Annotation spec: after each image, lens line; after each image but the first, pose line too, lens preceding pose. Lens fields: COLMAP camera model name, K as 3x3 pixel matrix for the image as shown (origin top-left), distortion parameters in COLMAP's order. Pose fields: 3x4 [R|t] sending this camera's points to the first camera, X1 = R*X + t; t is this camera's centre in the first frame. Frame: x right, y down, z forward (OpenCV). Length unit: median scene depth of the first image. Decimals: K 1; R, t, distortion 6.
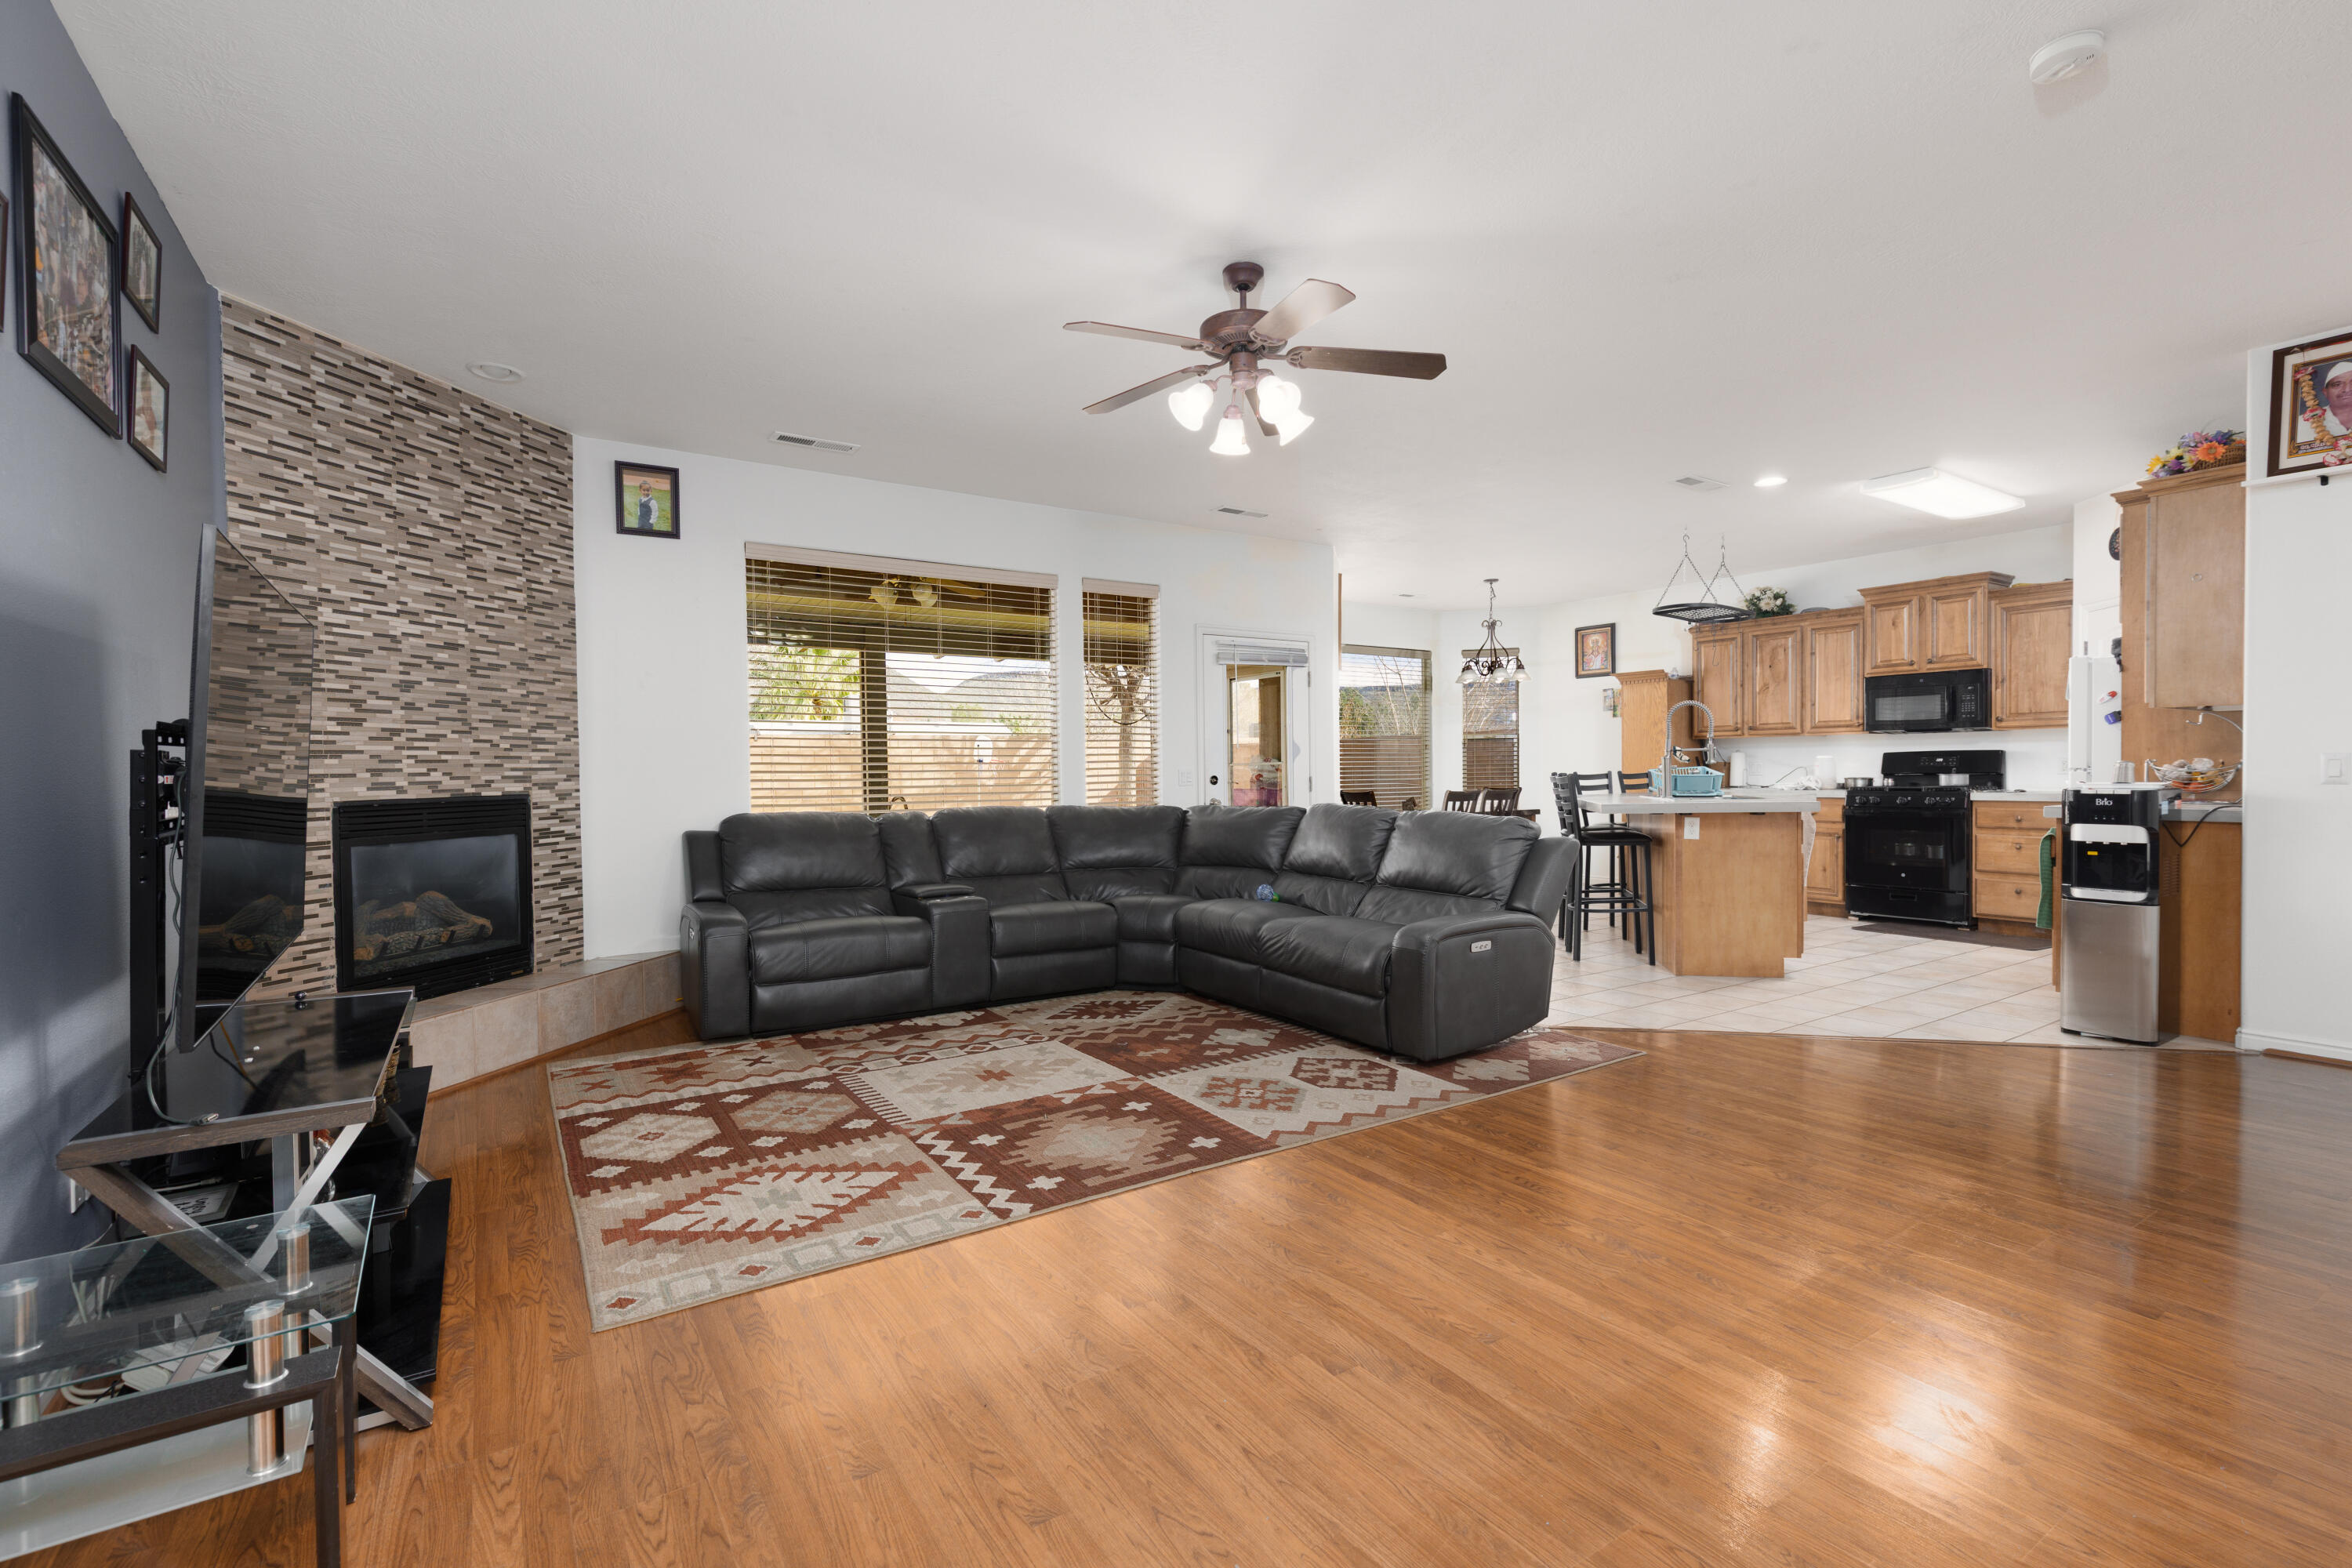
lens RADIAL K [[1054.7, 0, 1187.6], [0, 1054.7, 783.9], [0, 0, 1]] dist [0.004278, -0.000521]
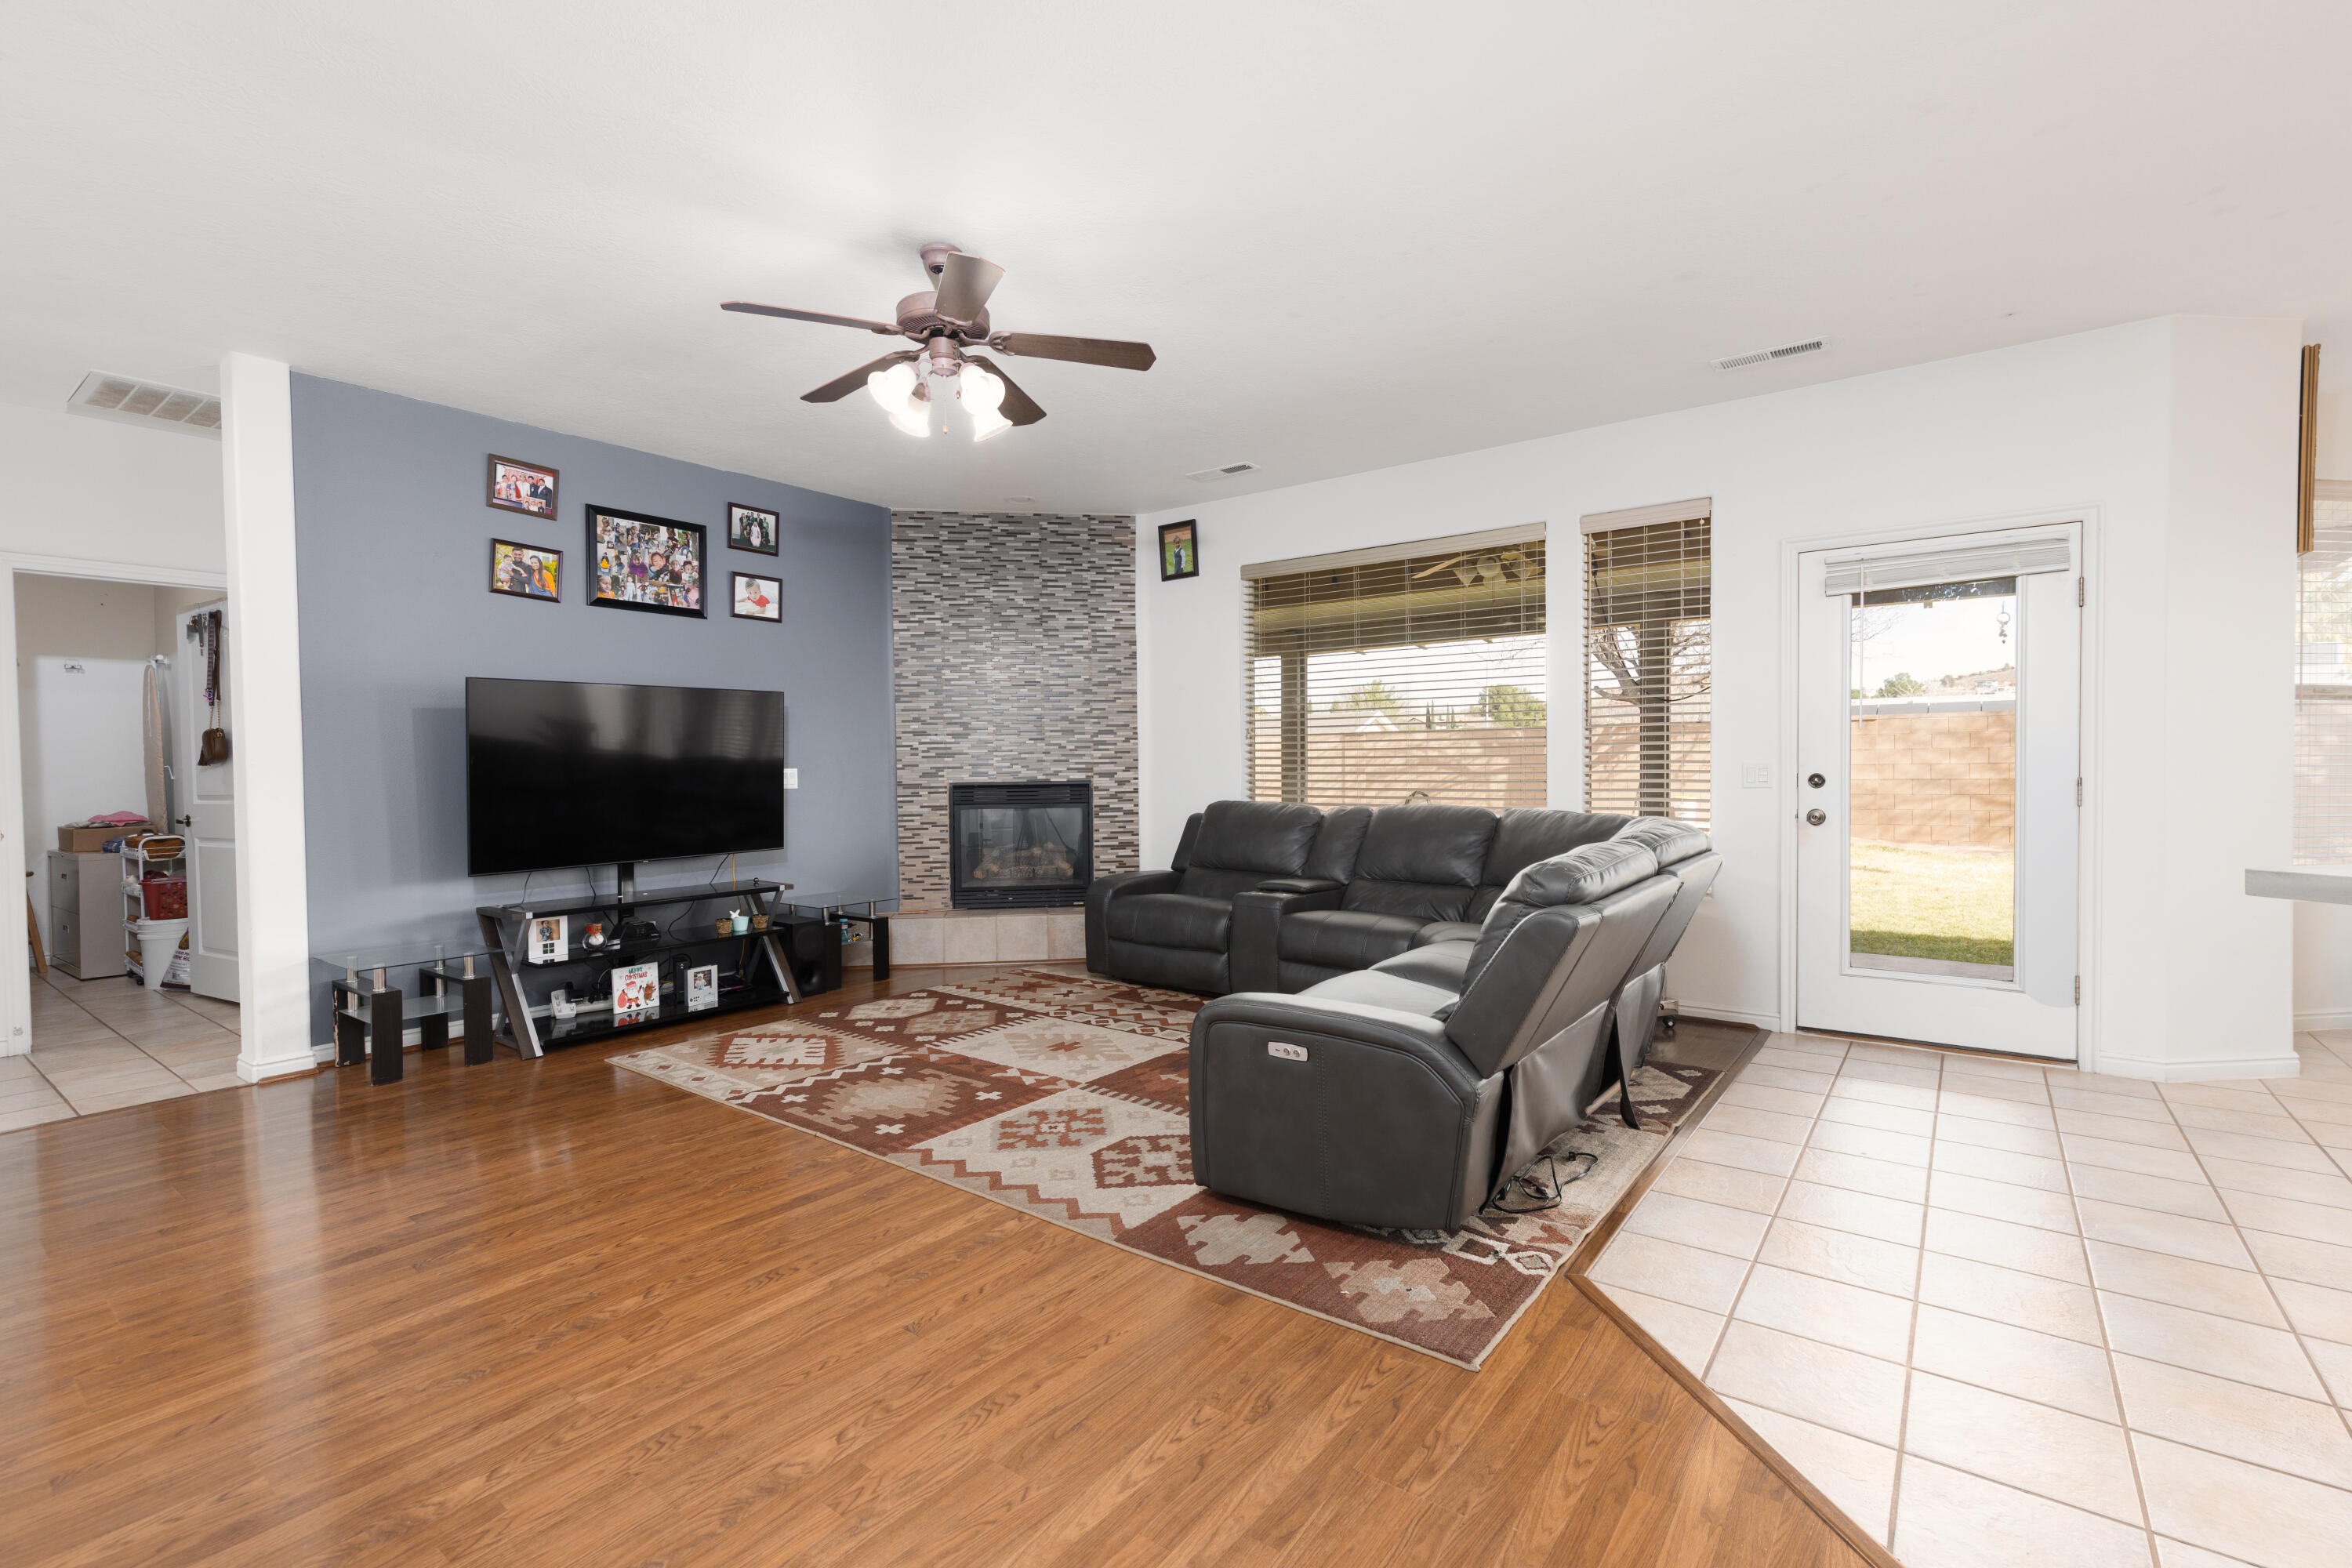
lens RADIAL K [[1054.7, 0, 1182.5], [0, 1054.7, 781.9], [0, 0, 1]] dist [0.004278, -0.000521]
pose [[0.325898, 0.023155, -0.945121, 0.891788], [-0.008244, 0.999732, 0.021650, -0.023866], [0.945369, 0.000736, 0.326002, 0.761849]]
